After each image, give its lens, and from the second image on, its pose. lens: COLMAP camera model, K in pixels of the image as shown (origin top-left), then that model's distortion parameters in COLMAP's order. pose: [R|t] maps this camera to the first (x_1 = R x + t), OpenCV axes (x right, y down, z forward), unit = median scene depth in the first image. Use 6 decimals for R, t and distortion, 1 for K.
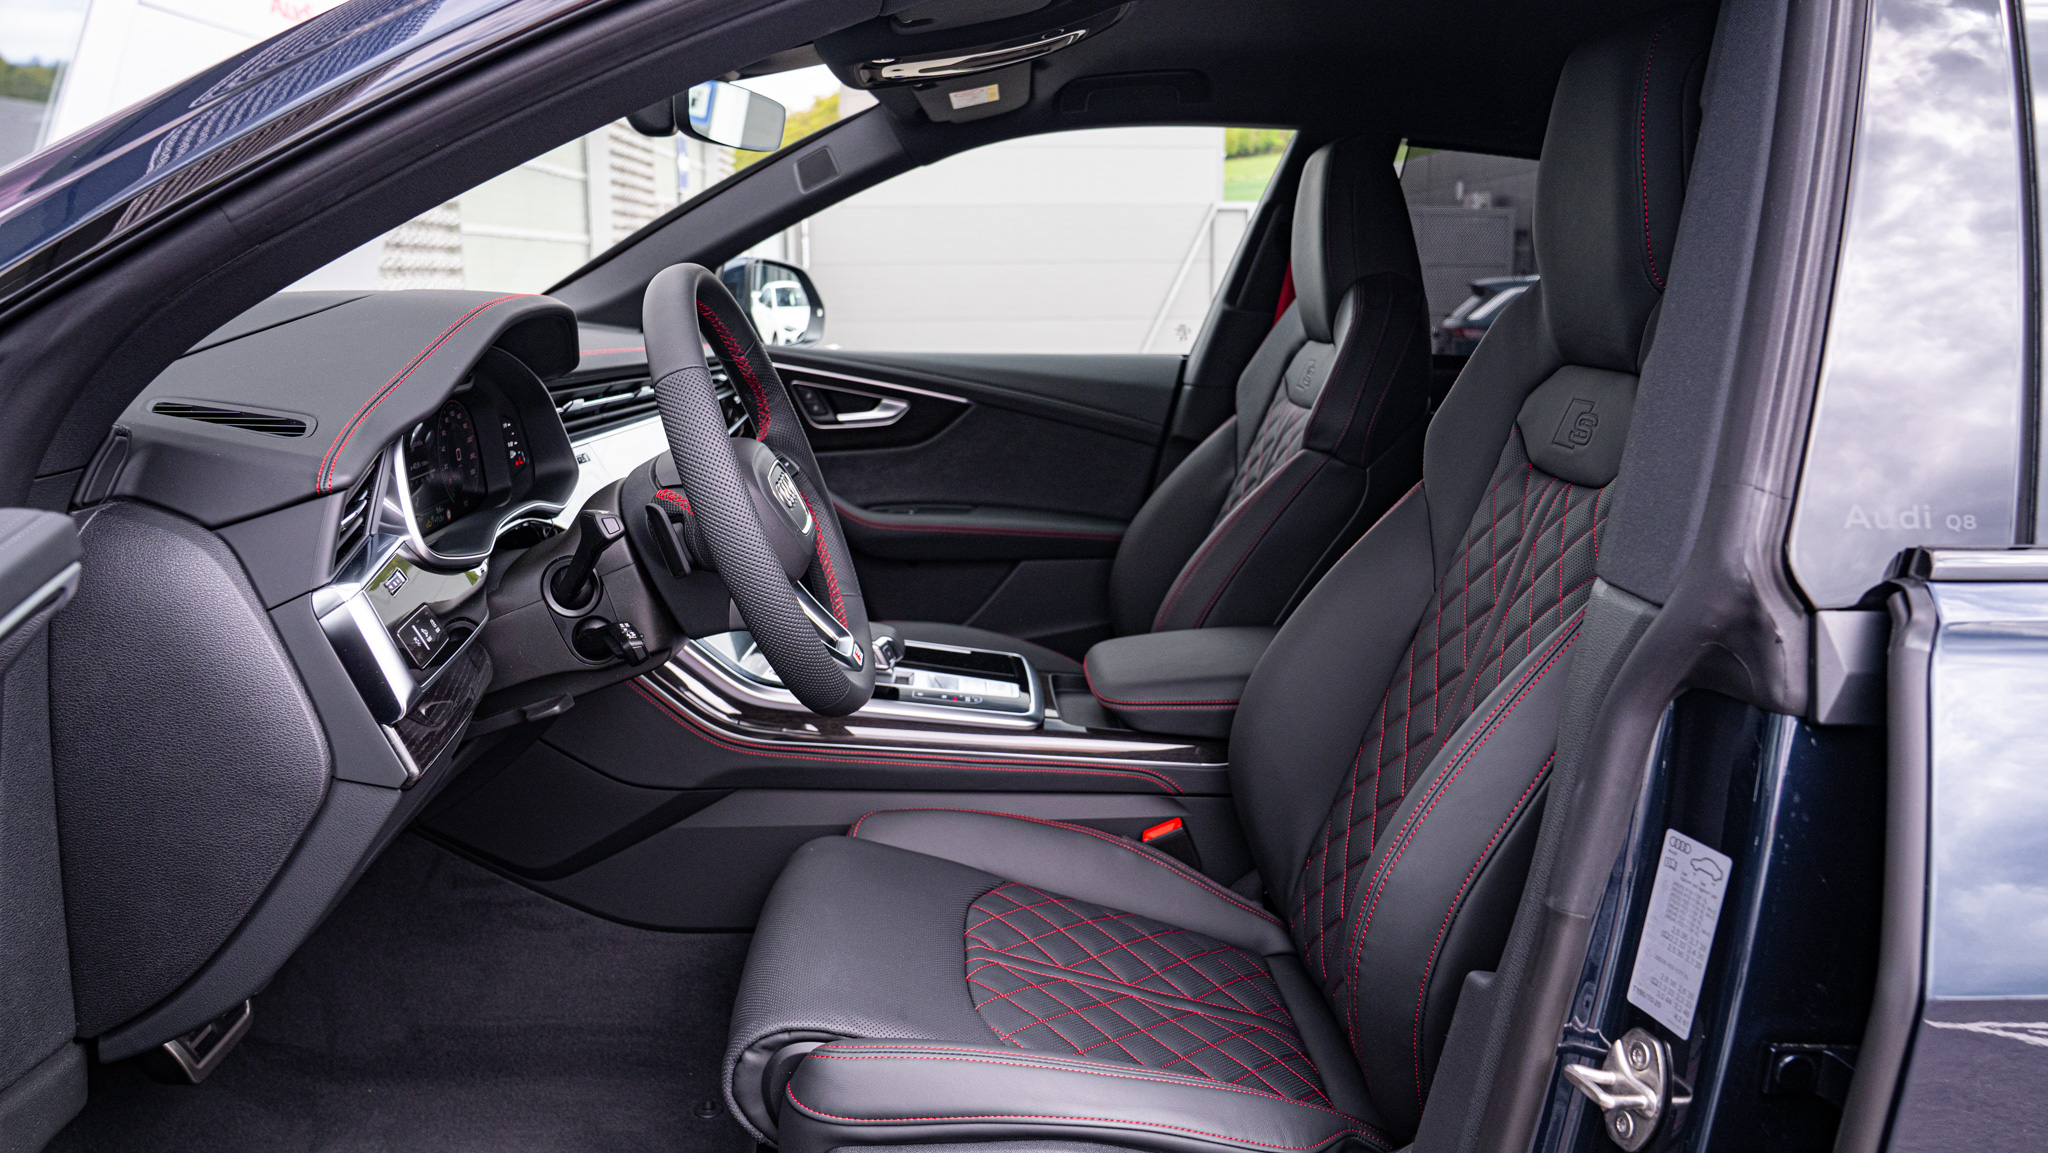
lens RADIAL K [[1412.3, 0, 1027.3], [0, 1412.3, 578.9], [0, 0, 1]] dist [-0.110936, 0.065743]
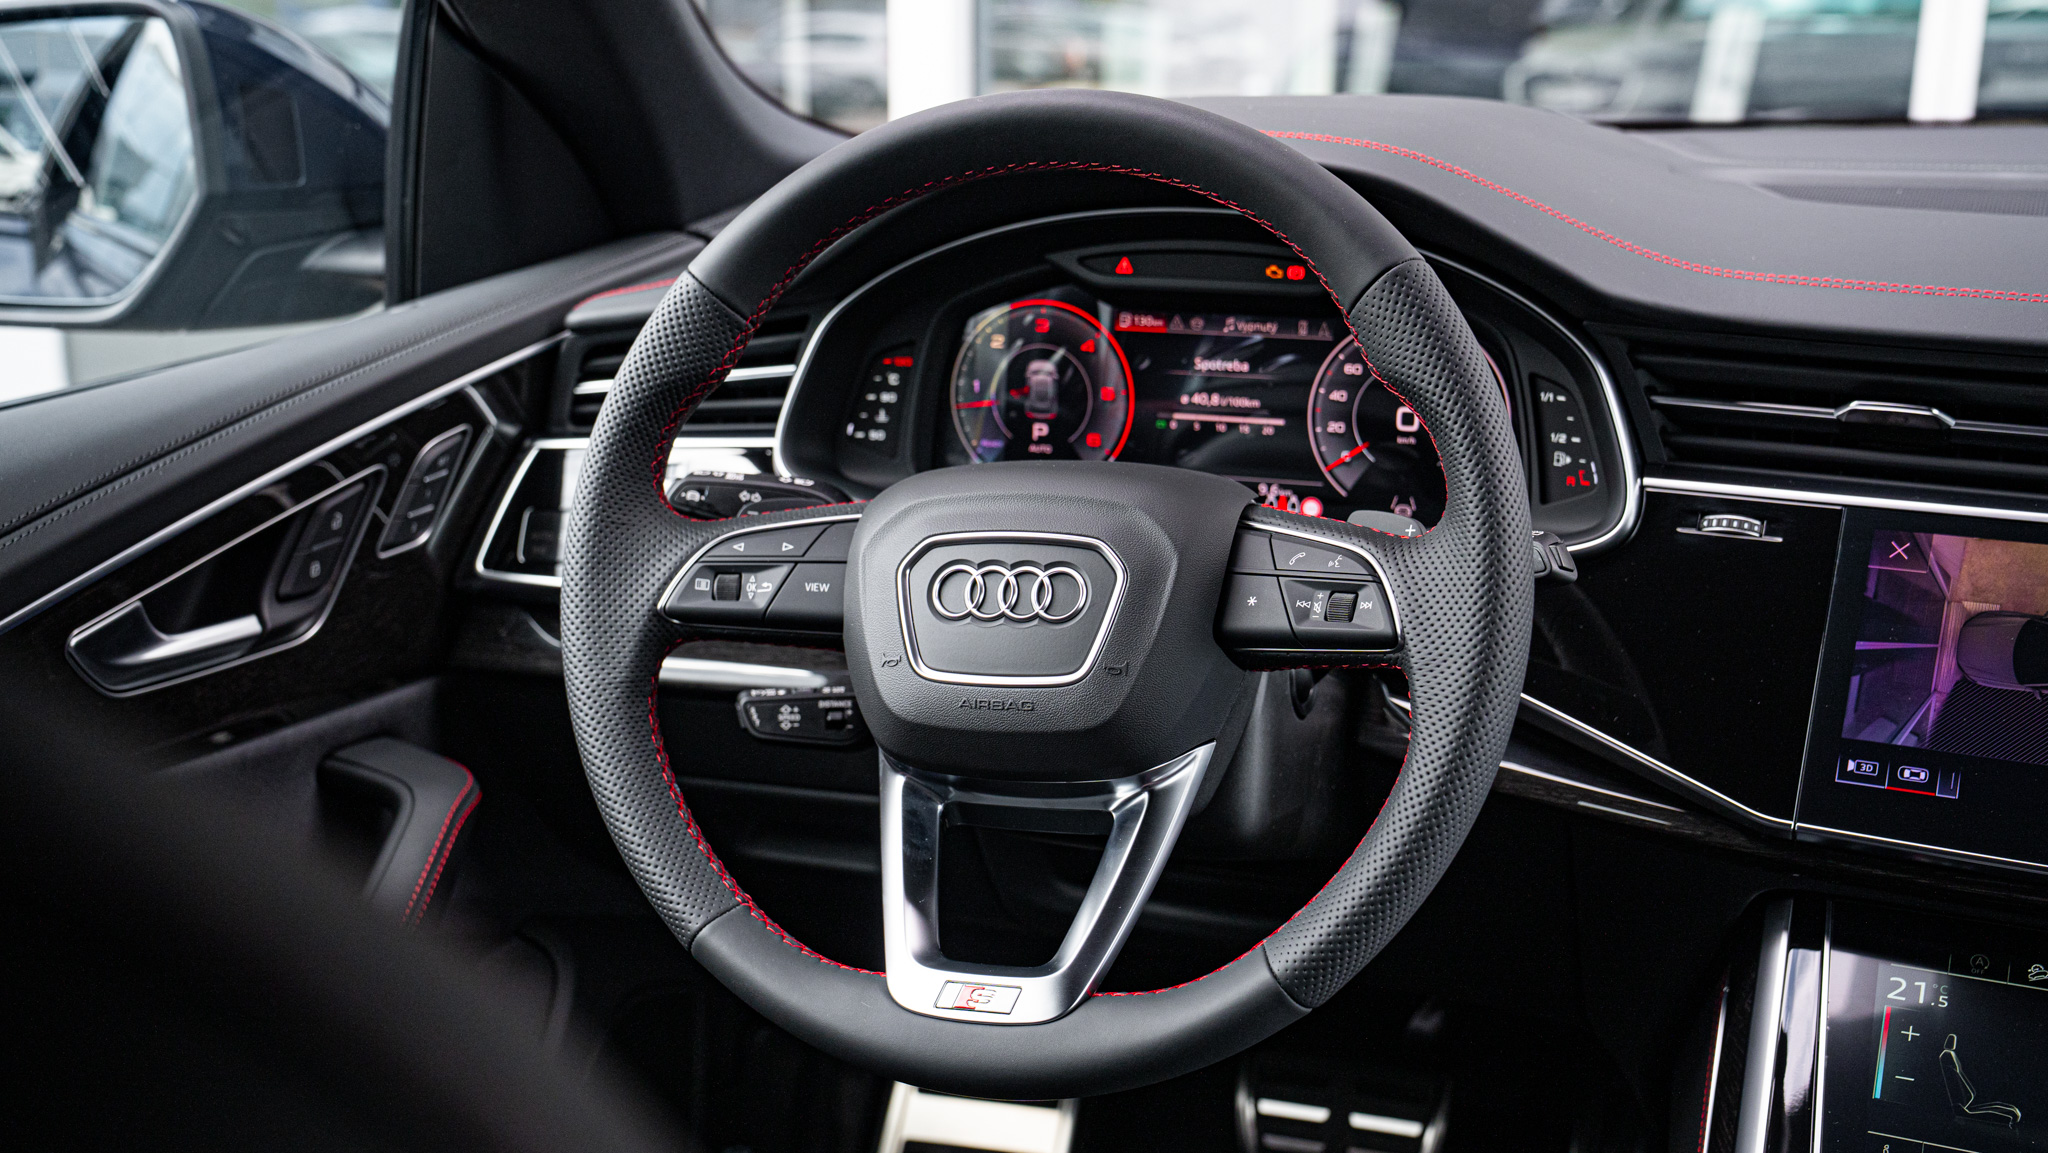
lens RADIAL K [[2524.2, 0, 1032.9], [0, 2524.2, 573.1], [0, 0, 1]] dist [0.166103, 0.000000]
pose [[-0.395095, 0.212084, -0.893823, 0.291871], [-0.198244, 0.930375, 0.308387, -0.165857], [0.896995, 0.299037, -0.325542, 0.646017]]
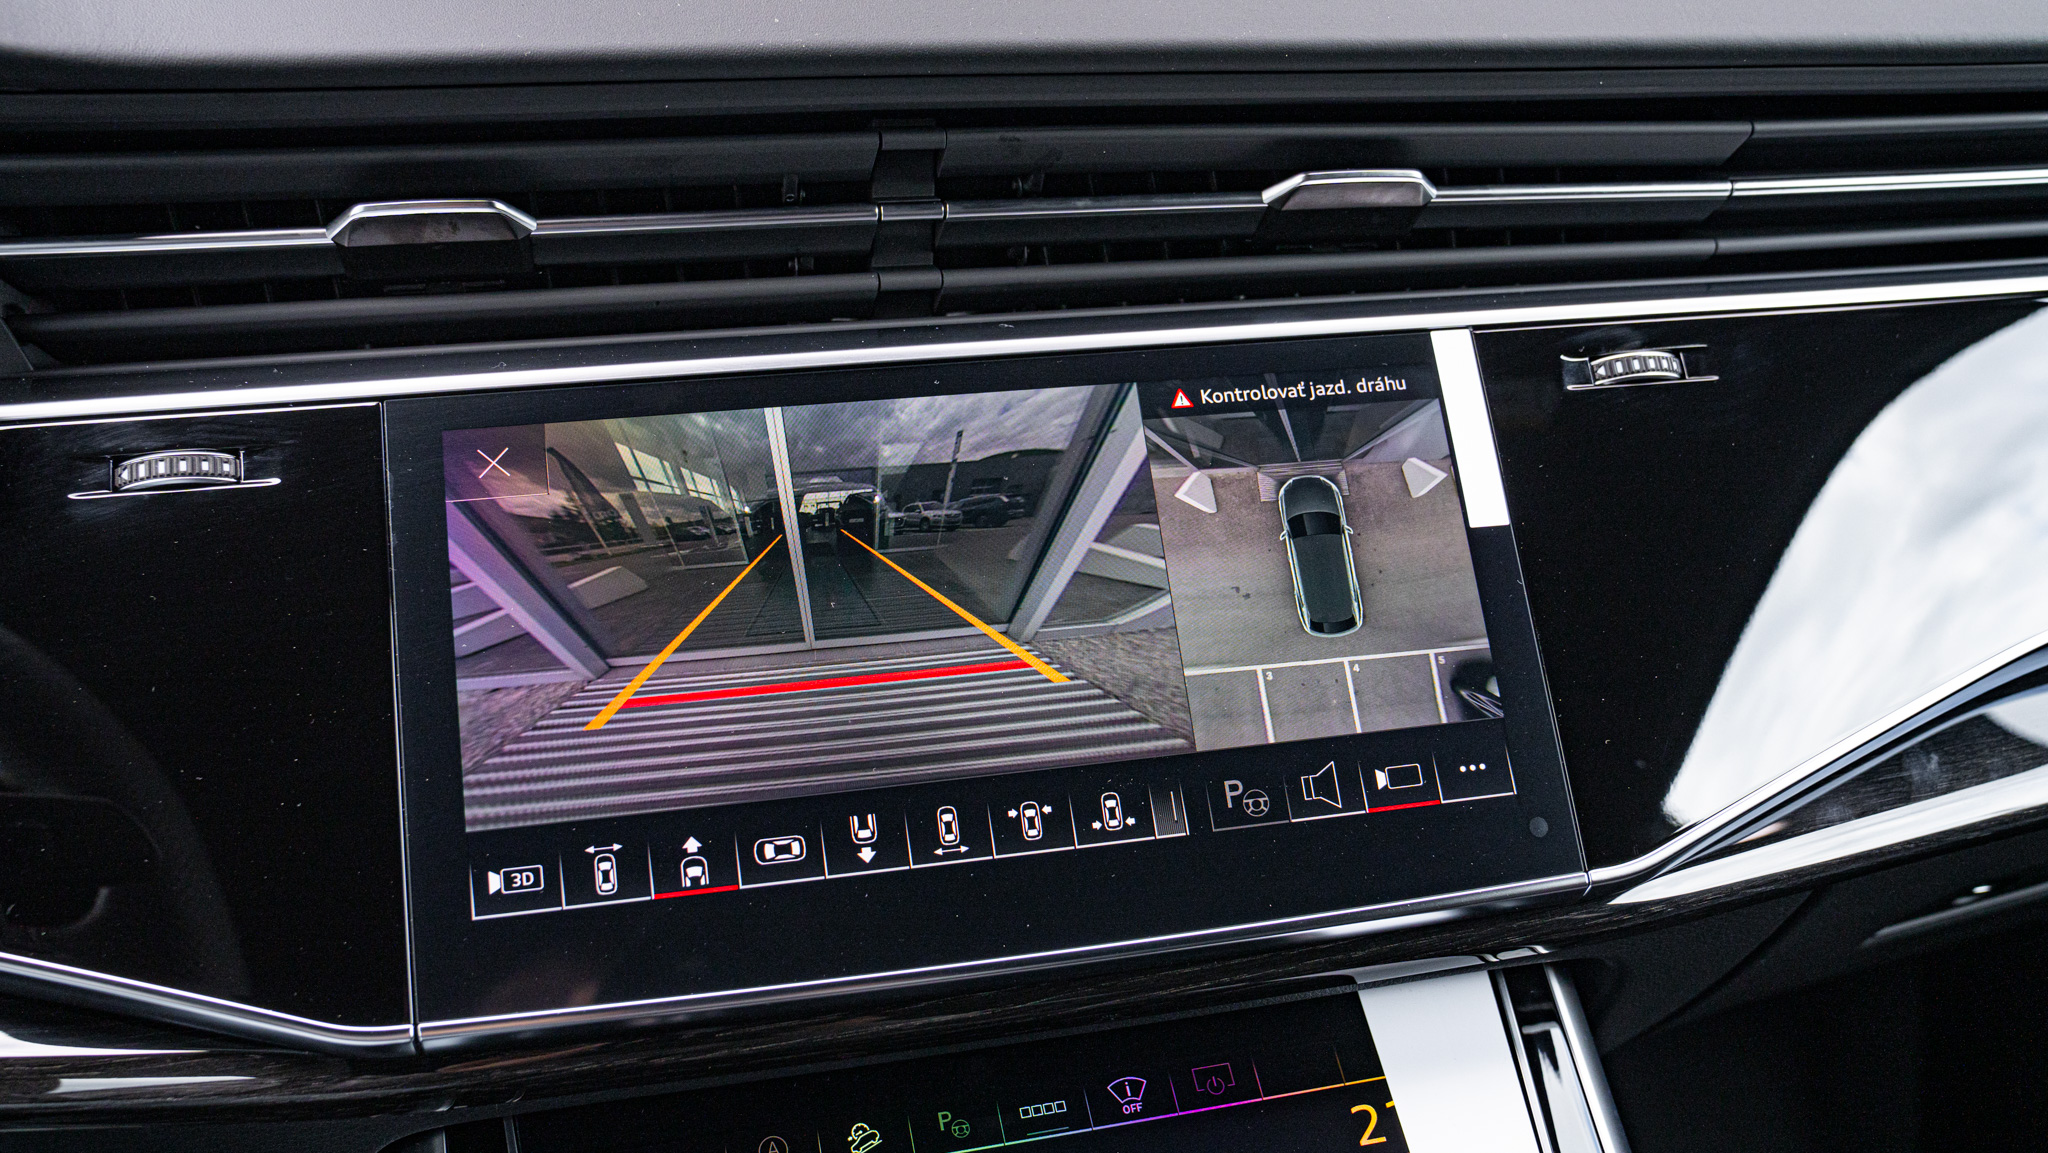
lens RADIAL K [[1849.6, 0, 1027.1], [0, 1849.6, 576.3], [0, 0, 1]] dist [-0.051031, 0.056065]
pose [[0.235916, 0.257151, -0.937132, -0.006122], [-0.162529, 0.961210, 0.222843, -0.094411], [0.958086, 0.099739, 0.268559, 0.636584]]
